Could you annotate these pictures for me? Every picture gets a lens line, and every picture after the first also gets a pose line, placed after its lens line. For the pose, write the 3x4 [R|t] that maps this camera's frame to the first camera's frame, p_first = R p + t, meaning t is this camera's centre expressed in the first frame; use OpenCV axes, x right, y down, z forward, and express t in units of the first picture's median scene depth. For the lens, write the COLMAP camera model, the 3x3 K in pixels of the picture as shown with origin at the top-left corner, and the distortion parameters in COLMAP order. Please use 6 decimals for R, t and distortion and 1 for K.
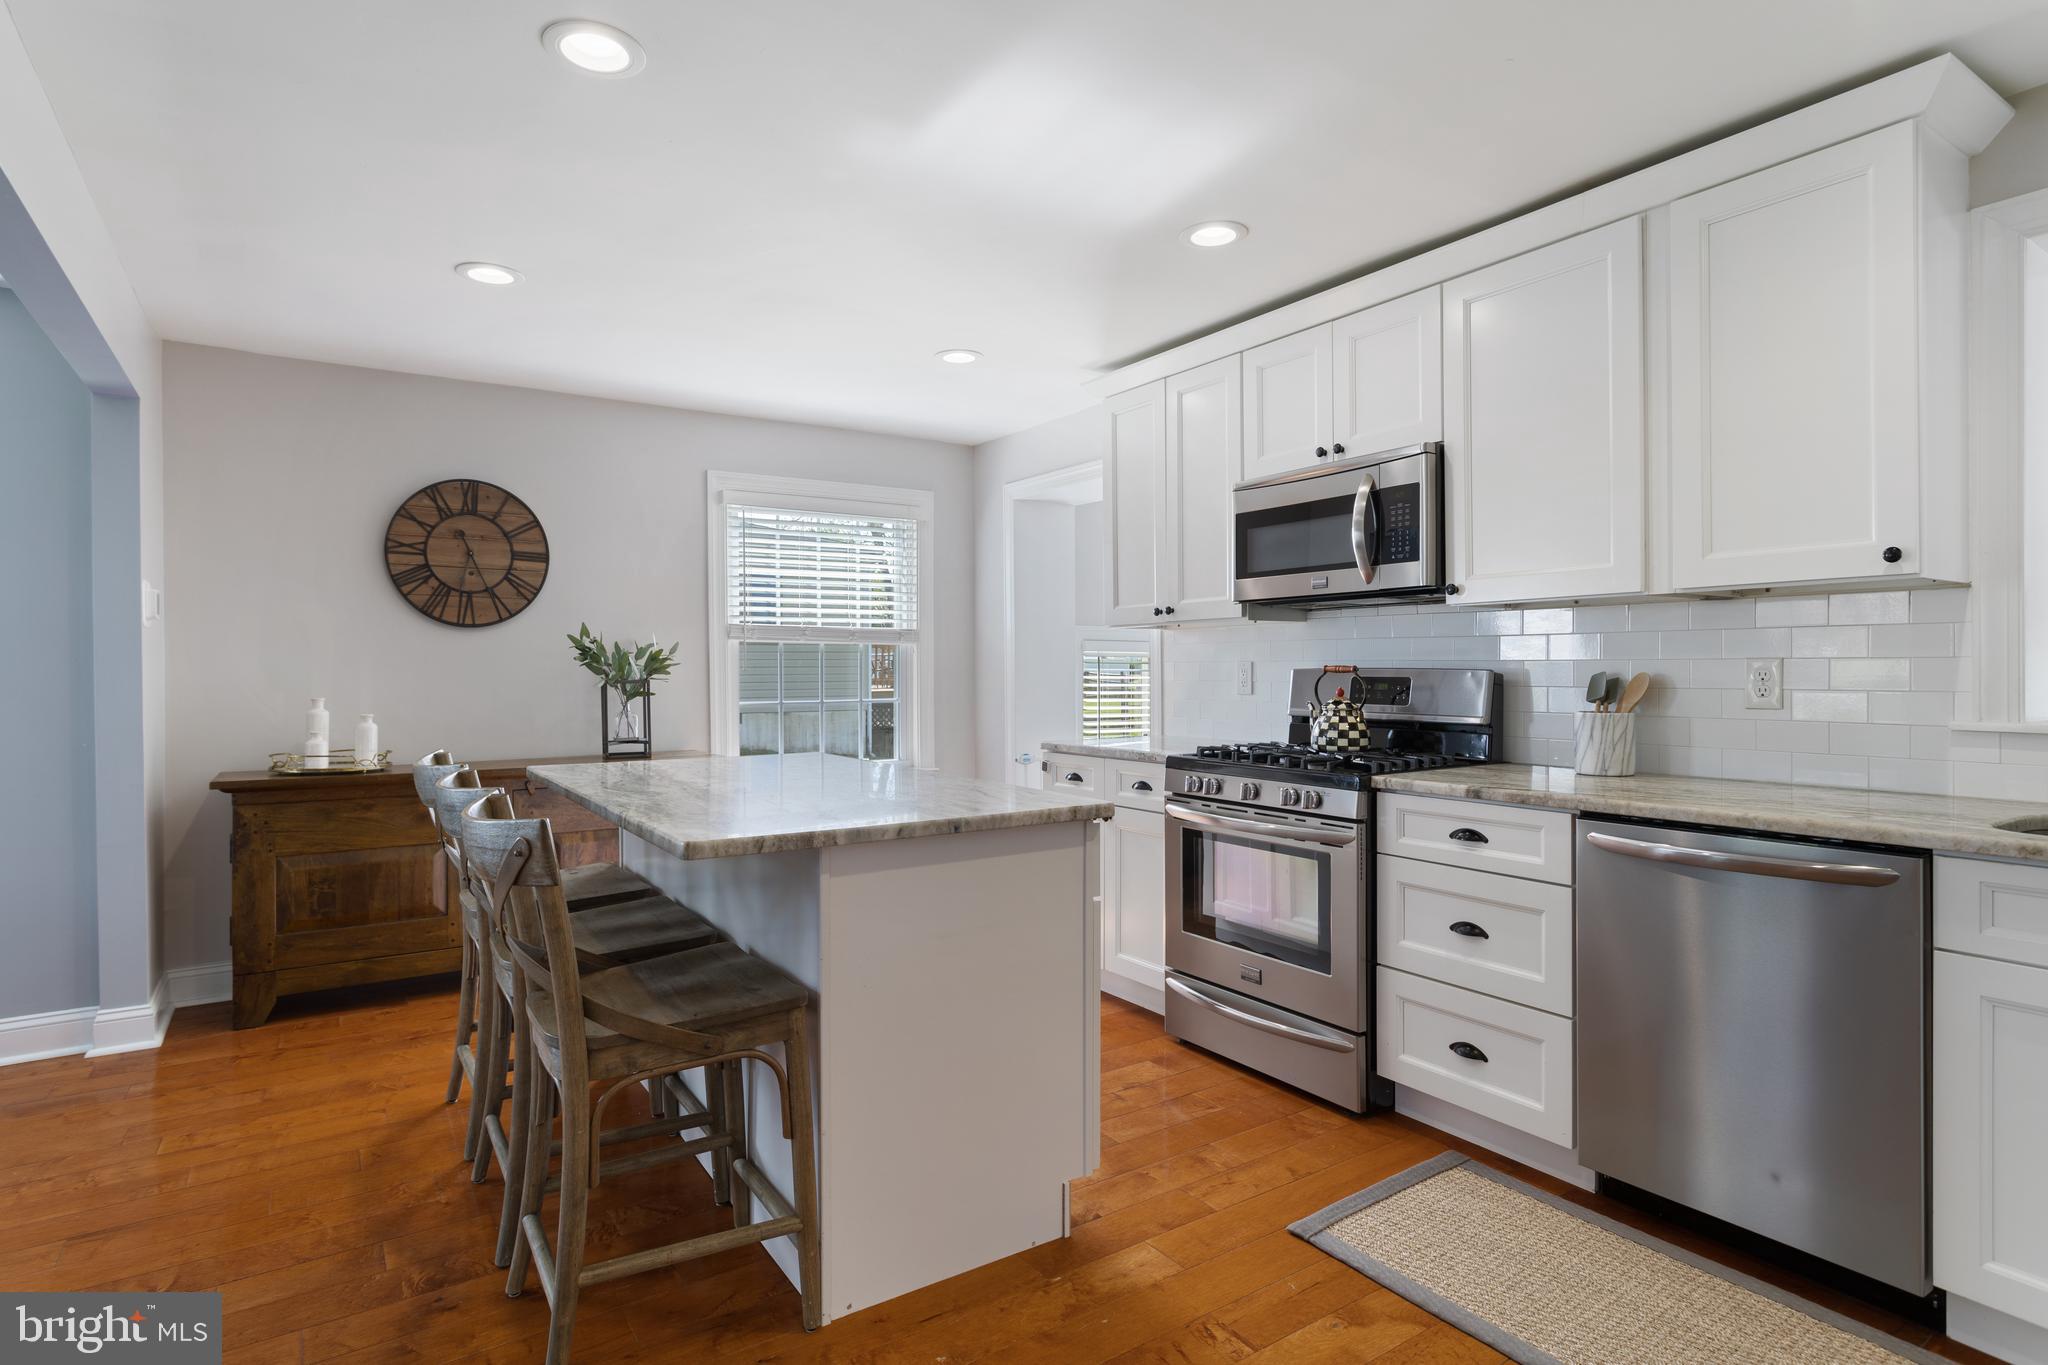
lens RADIAL K [[1083.0, 0, 1023.1], [0, 1083.0, 670.5], [0, 0, 1]] dist [-0.001483, 0.000565]
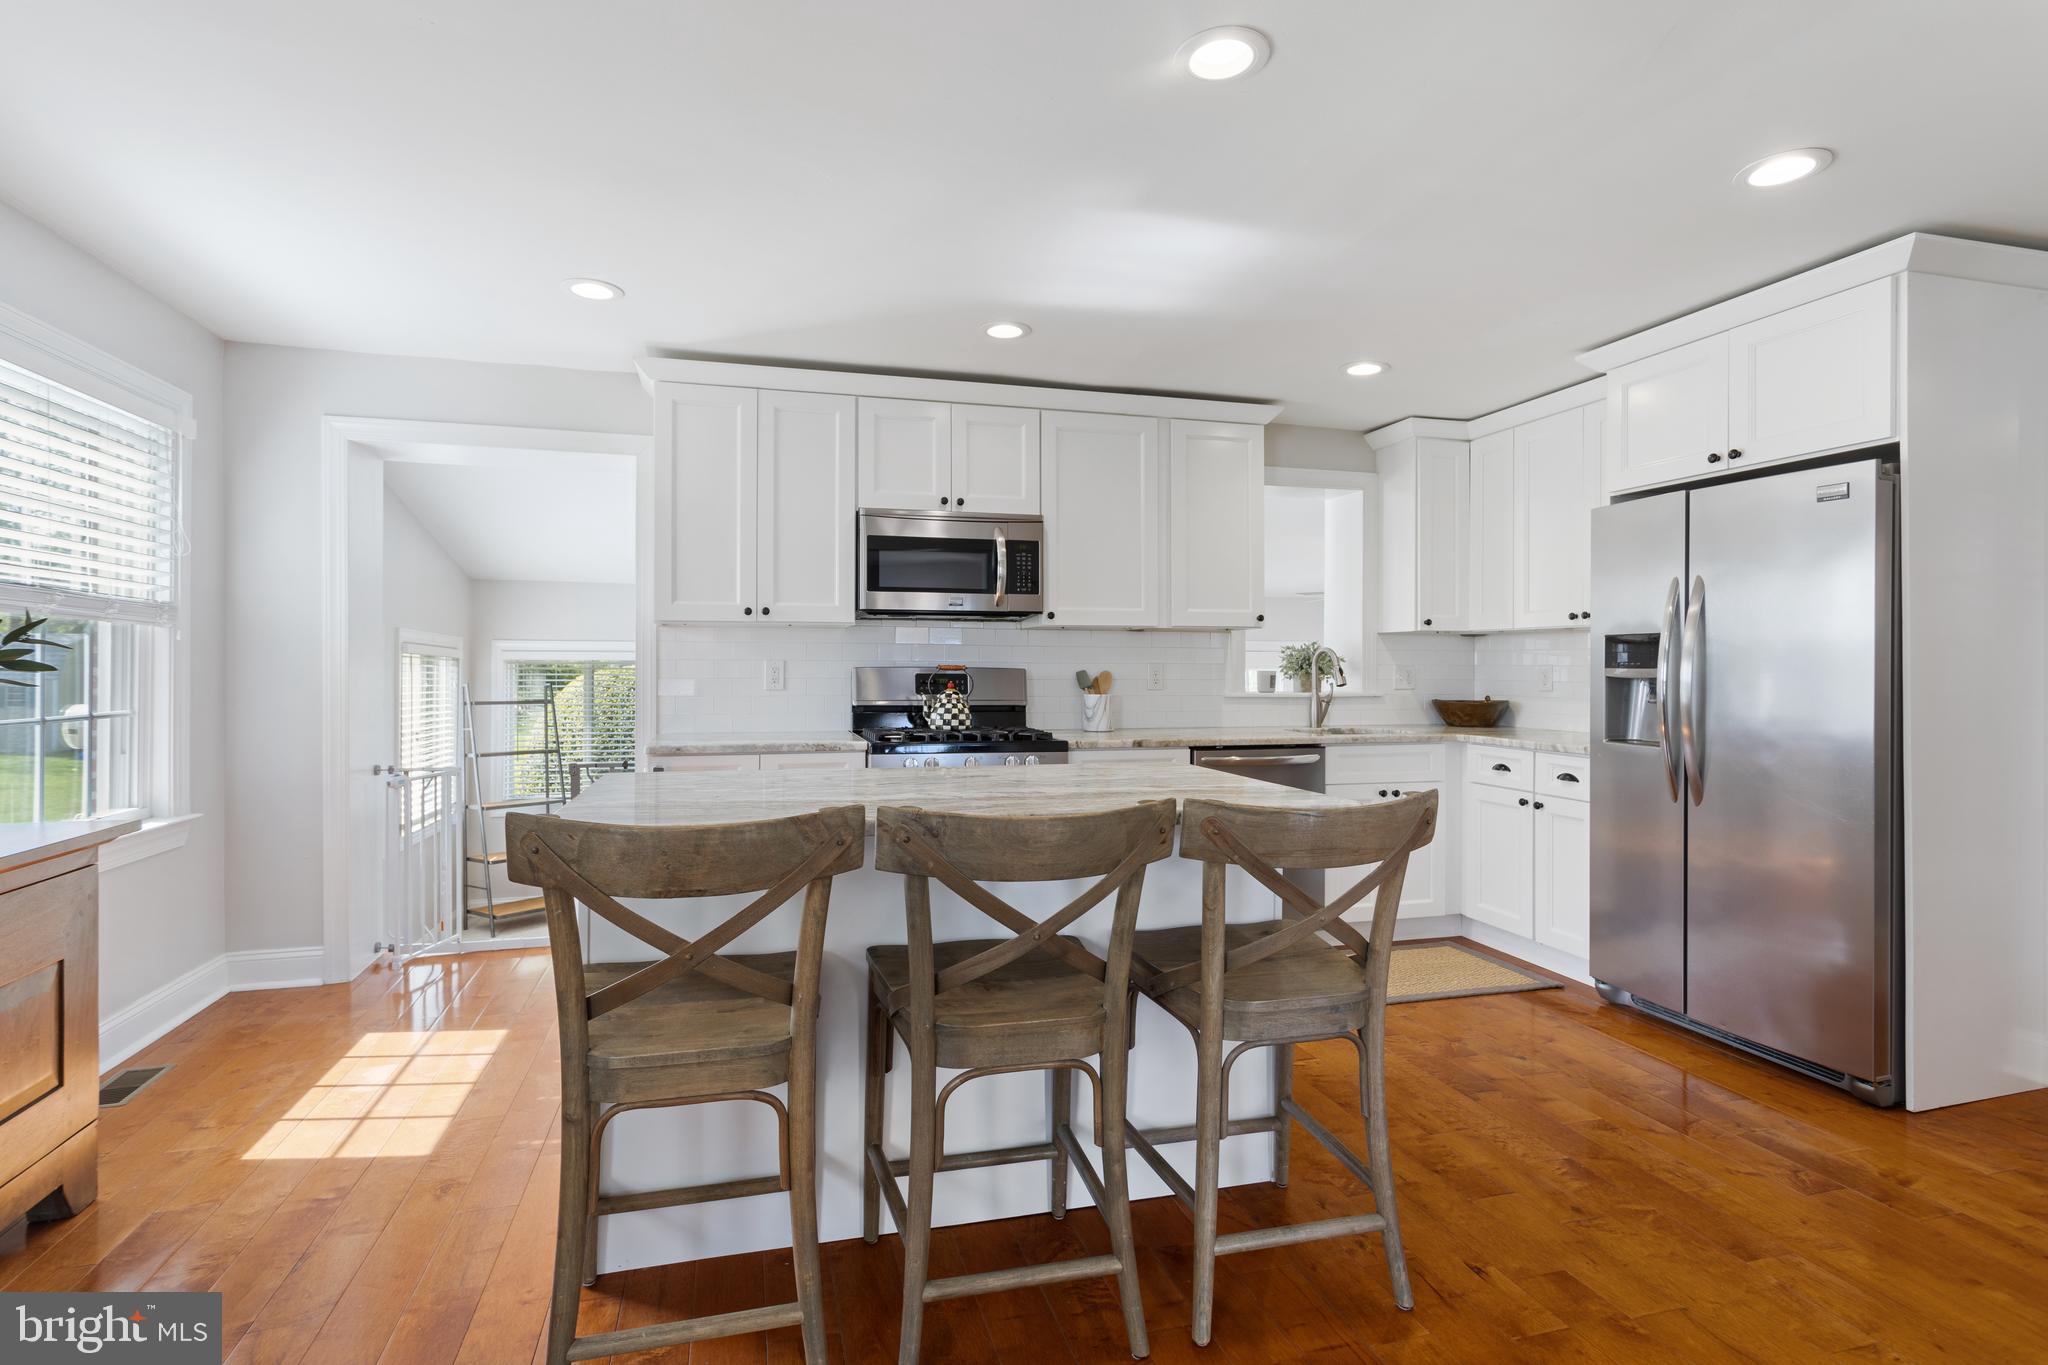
lens RADIAL K [[977.7, 0, 1010.3], [0, 977.7, 663.0], [0, 0, 1]] dist [0.005691, 0.001206]
pose [[0.302715, 0.009644, 0.953032, -0.715293], [-0.003833, 0.999953, -0.008901, 0.002643], [-0.953074, -0.000959, 0.302737, 0.494183]]
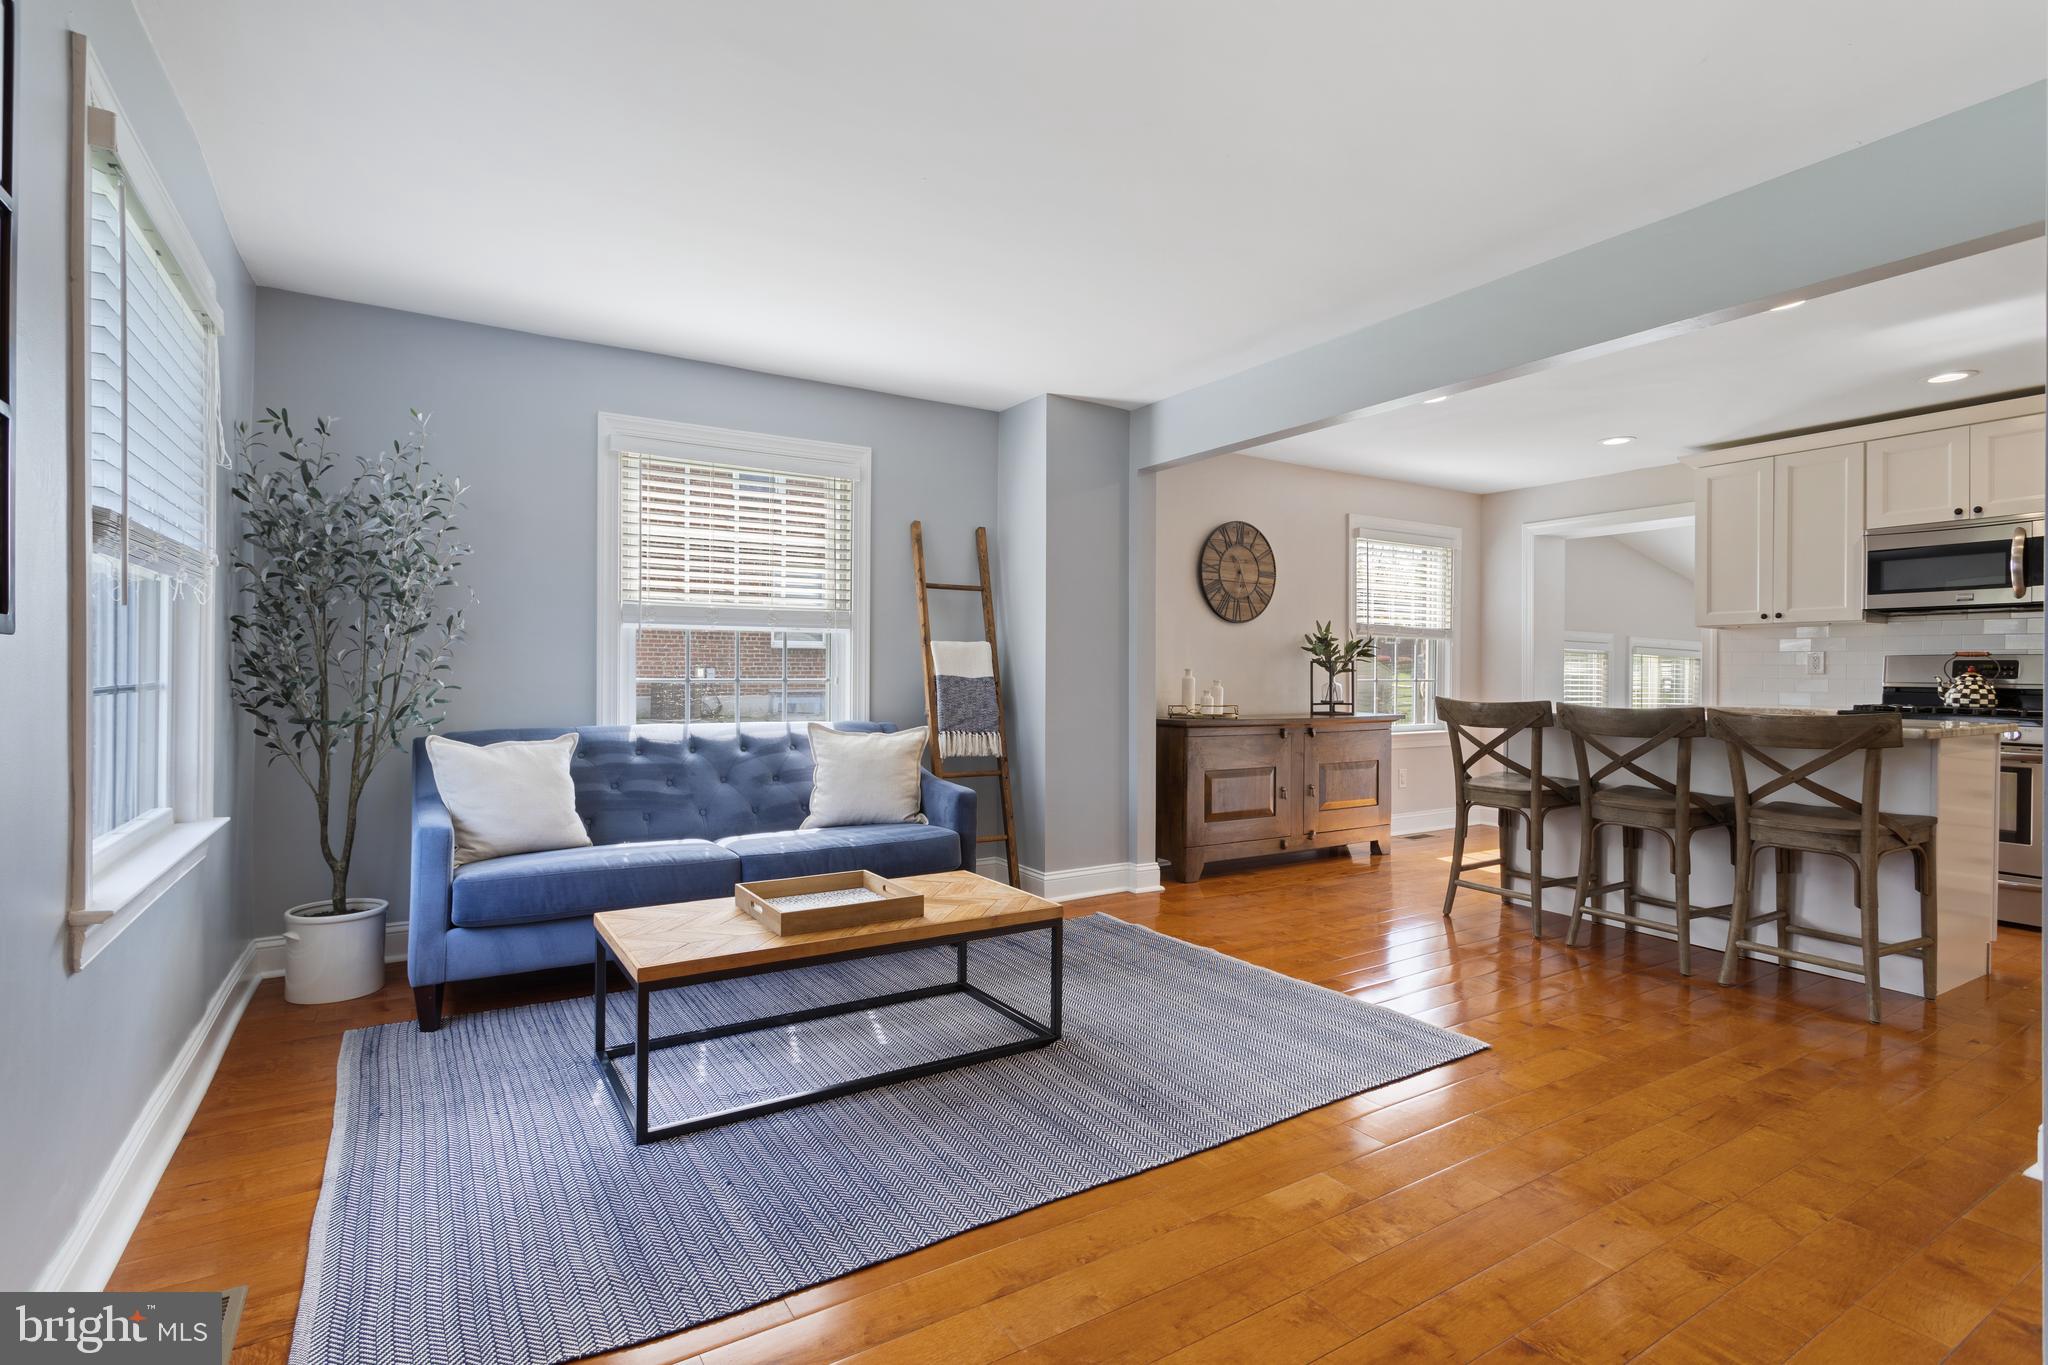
lens RADIAL K [[977.7, 0, 1024.1], [0, 977.7, 683.1], [0, 0, 1]] dist [0.005691, 0.001206]
pose [[0.999623, 0.012232, -0.024564, -0.871108], [-0.012015, 0.999888, 0.008929, 0.037151], [0.024671, -0.008630, 0.999658, -0.363033]]
